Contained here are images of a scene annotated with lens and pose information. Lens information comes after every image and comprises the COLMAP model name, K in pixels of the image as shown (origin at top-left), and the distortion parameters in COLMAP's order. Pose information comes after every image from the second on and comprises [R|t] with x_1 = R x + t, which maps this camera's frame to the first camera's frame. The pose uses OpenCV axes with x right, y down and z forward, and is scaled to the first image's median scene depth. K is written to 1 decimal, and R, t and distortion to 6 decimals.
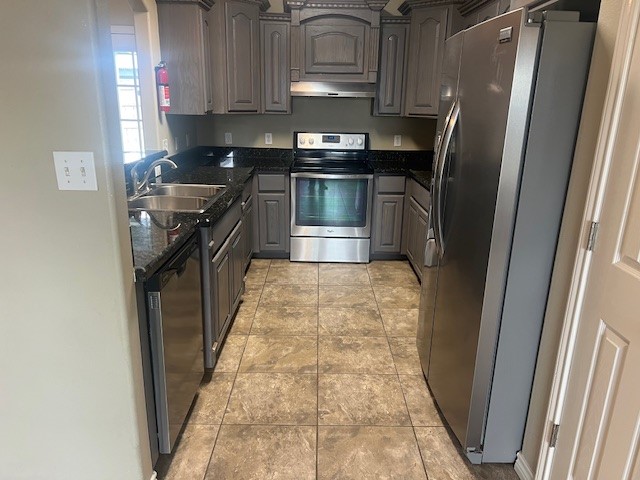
lens RADIAL K [[480.7, 0, 318.6], [0, 480.7, 243.5], [0, 0, 1]] dist [0.053916, -0.058919]
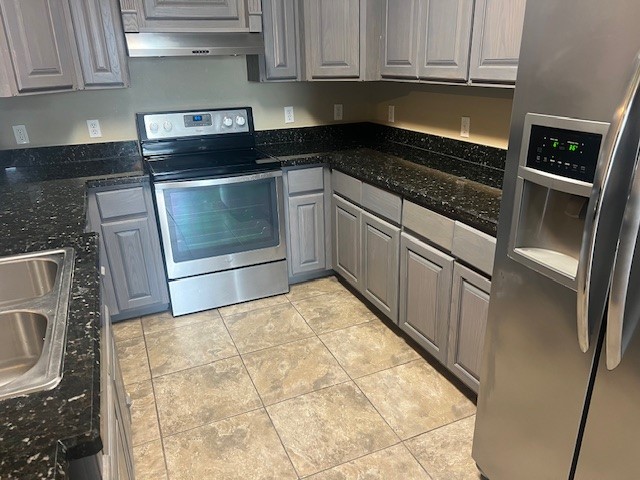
lens RADIAL K [[480.7, 0, 321.1], [0, 480.7, 235.5], [0, 0, 1]] dist [0.053916, -0.058919]
pose [[0.912342, -0.179707, 0.367883, -0.100004], [0.152901, 0.983064, 0.101023, -0.108709], [-0.379807, -0.035918, 0.924368, 0.331732]]
